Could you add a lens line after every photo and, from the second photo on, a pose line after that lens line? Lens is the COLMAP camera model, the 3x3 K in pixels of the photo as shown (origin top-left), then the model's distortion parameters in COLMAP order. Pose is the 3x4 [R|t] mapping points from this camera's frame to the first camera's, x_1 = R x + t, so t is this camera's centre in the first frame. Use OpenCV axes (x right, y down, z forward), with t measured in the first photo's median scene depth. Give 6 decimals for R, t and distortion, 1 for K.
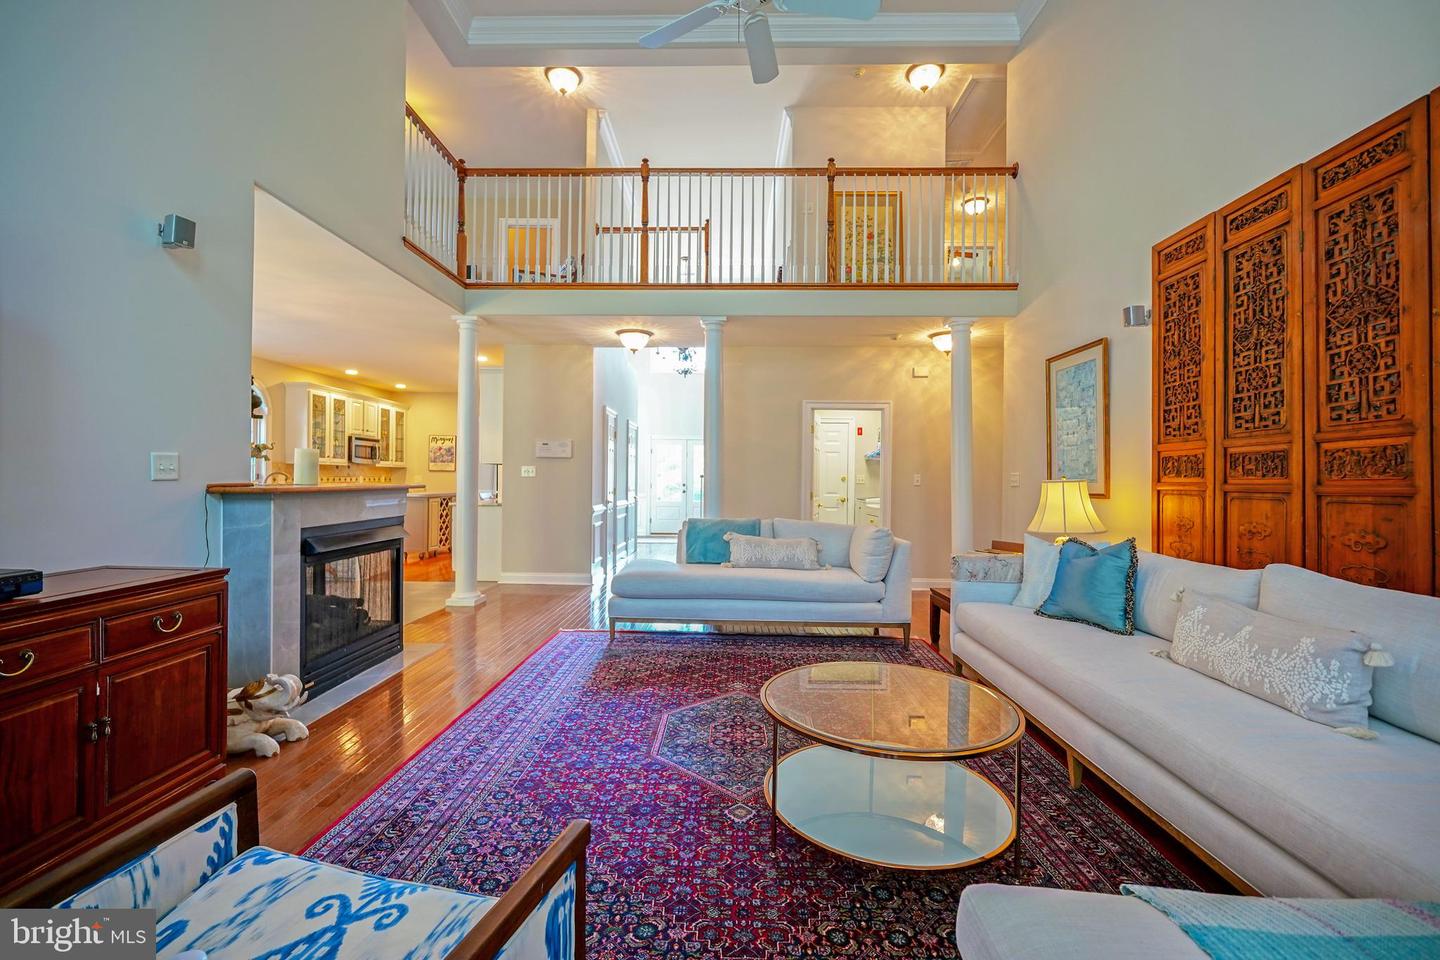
lens RADIAL K [[607.4, 0, 713.4], [0, 607.4, 480.8], [0, 0, 1]] dist [-0.012131, 0.006577]
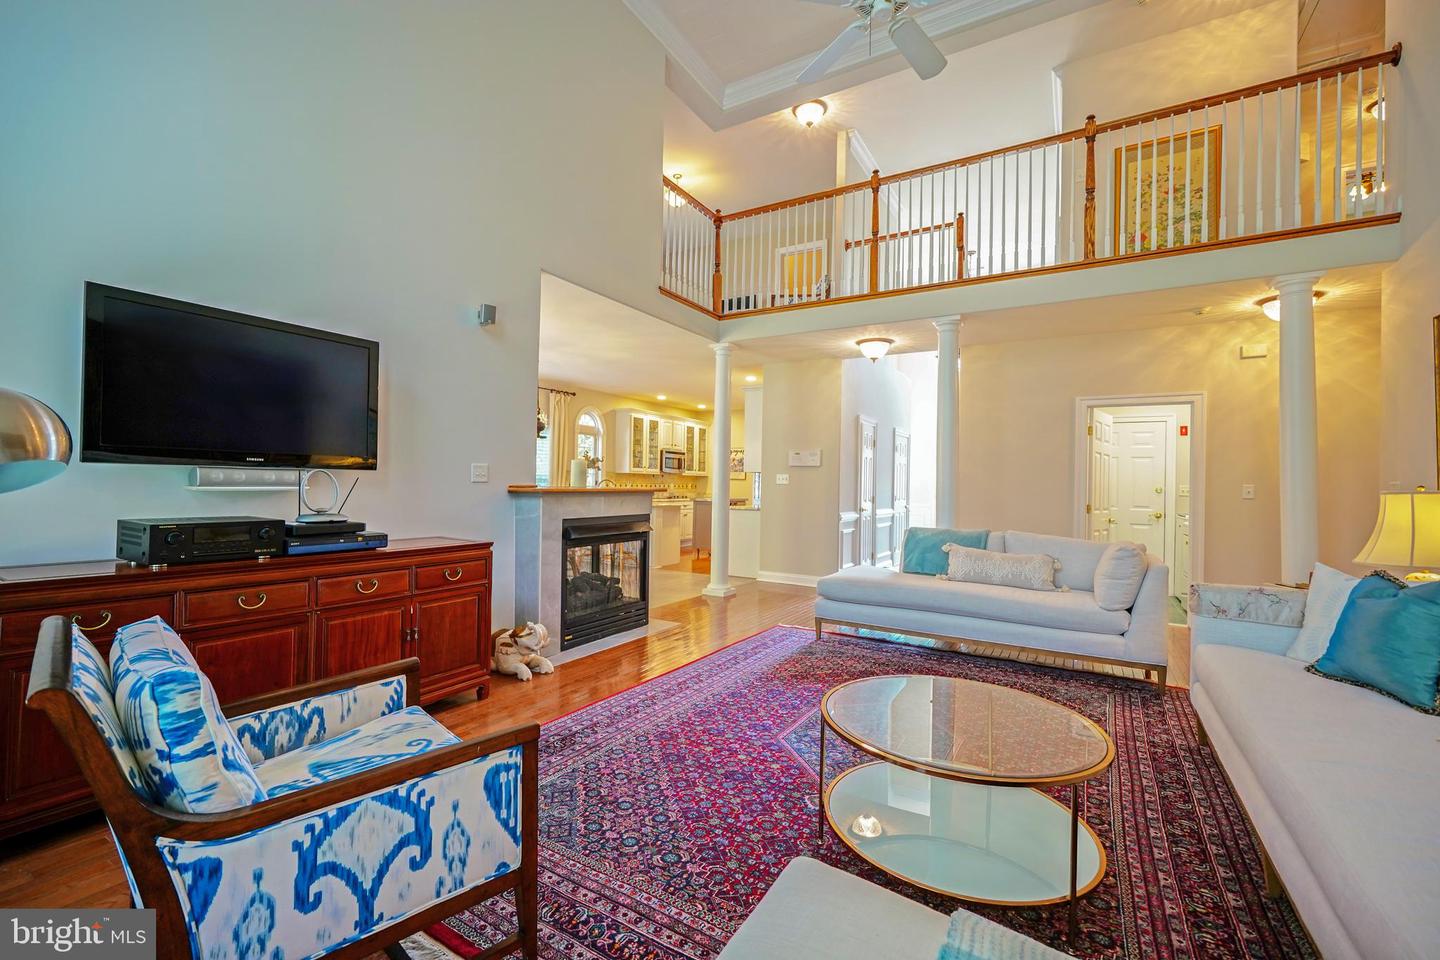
lens RADIAL K [[607.4, 0, 713.4], [0, 607.4, 480.8], [0, 0, 1]] dist [-0.012131, 0.006577]
pose [[0.867425, 0.003416, -0.497556, 0.159361], [-0.011667, 0.999841, -0.013475, 0.004294], [0.497431, 0.017494, 0.867327, -0.002657]]
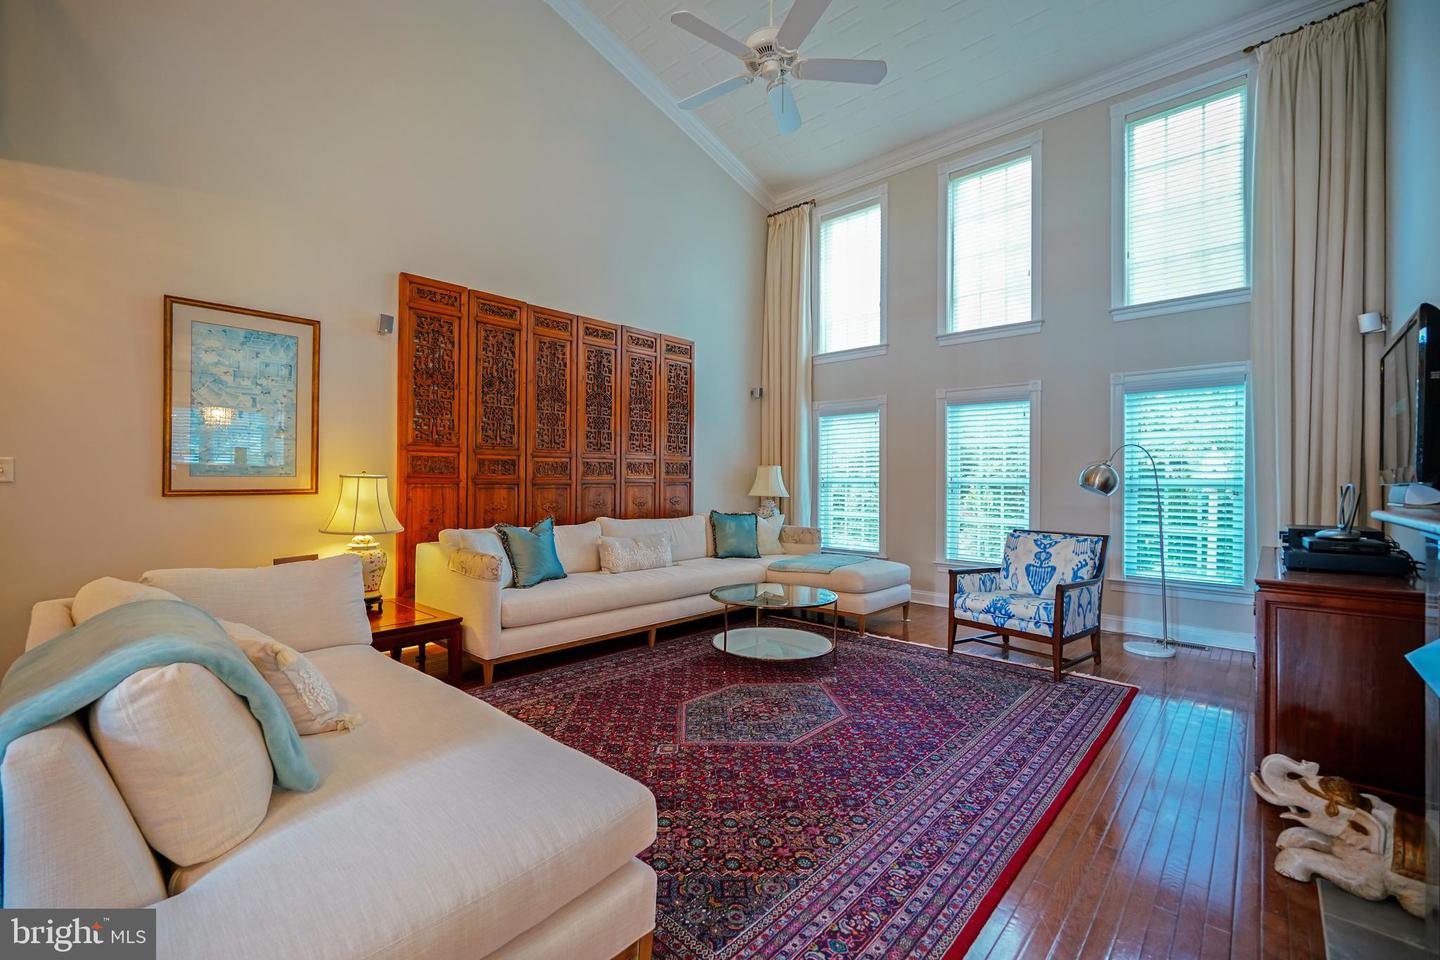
lens RADIAL K [[607.4, 0, 713.4], [0, 607.4, 480.8], [0, 0, 1]] dist [-0.012131, 0.006577]
pose [[-0.756149, -0.018479, 0.654138, -0.319323], [-0.016961, 0.999819, 0.008639, -0.007129], [-0.654179, -0.004562, -0.756326, 0.983164]]
